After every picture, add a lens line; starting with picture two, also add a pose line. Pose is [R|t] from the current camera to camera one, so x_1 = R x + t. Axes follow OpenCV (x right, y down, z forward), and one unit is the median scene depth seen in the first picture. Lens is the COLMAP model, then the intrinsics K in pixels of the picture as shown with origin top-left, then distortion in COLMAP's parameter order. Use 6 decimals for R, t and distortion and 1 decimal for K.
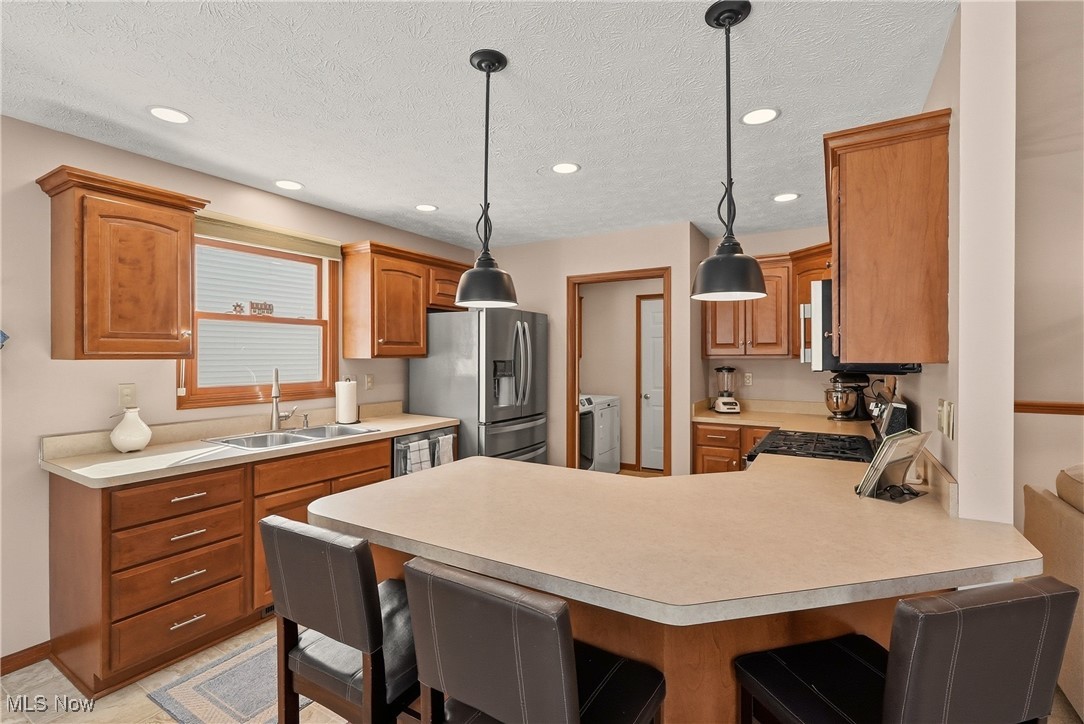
lens RADIAL K [[492.3, 0, 541.0], [0, 492.3, 356.8], [0, 0, 1]] dist [-0.004751, 0.001426]
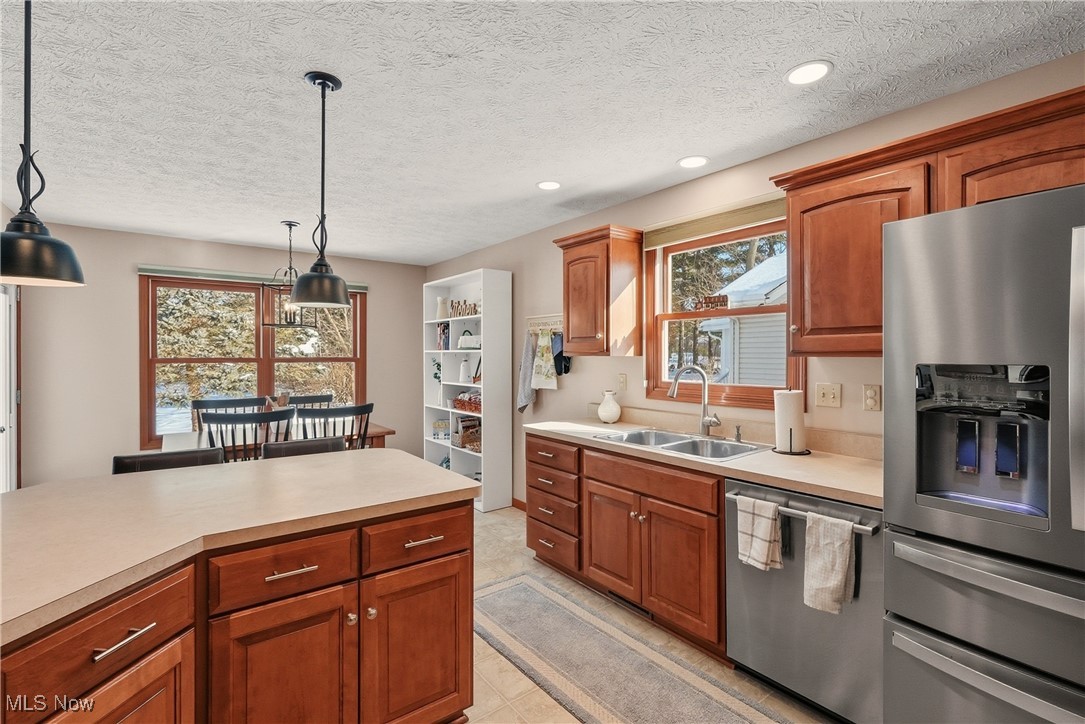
lens RADIAL K [[492.7, 0, 541.5], [0, 492.7, 356.8], [0, 0, 1]] dist [-0.004751, 0.001426]
pose [[-0.364678, 0.003452, -0.931127, 0.386164], [-0.003316, 0.999982, 0.005006, 0.001018], [0.931128, 0.004913, -0.364660, 0.976742]]
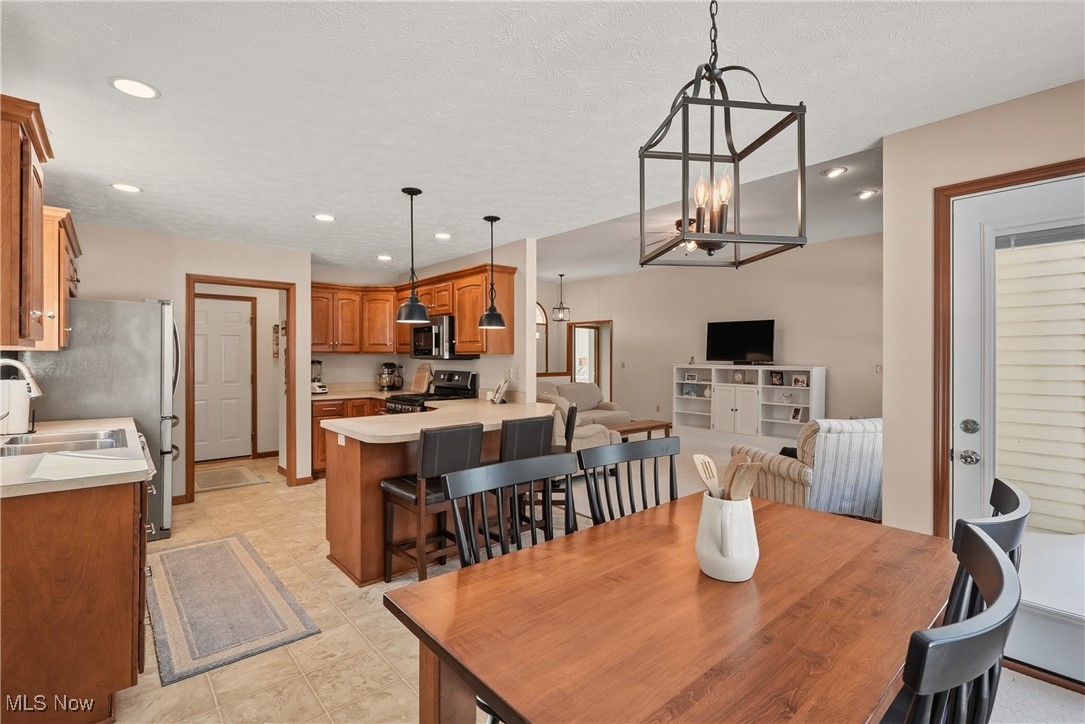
lens RADIAL K [[493.5, 0, 541.4], [0, 493.5, 358.8], [0, 0, 1]] dist [-0.003870, 0.000488]
pose [[0.305910, -0.002473, 0.952057, -0.919730], [0.000633, 0.999997, 0.002394, 0.016543], [-0.952060, -0.000130, 0.305911, -0.021967]]
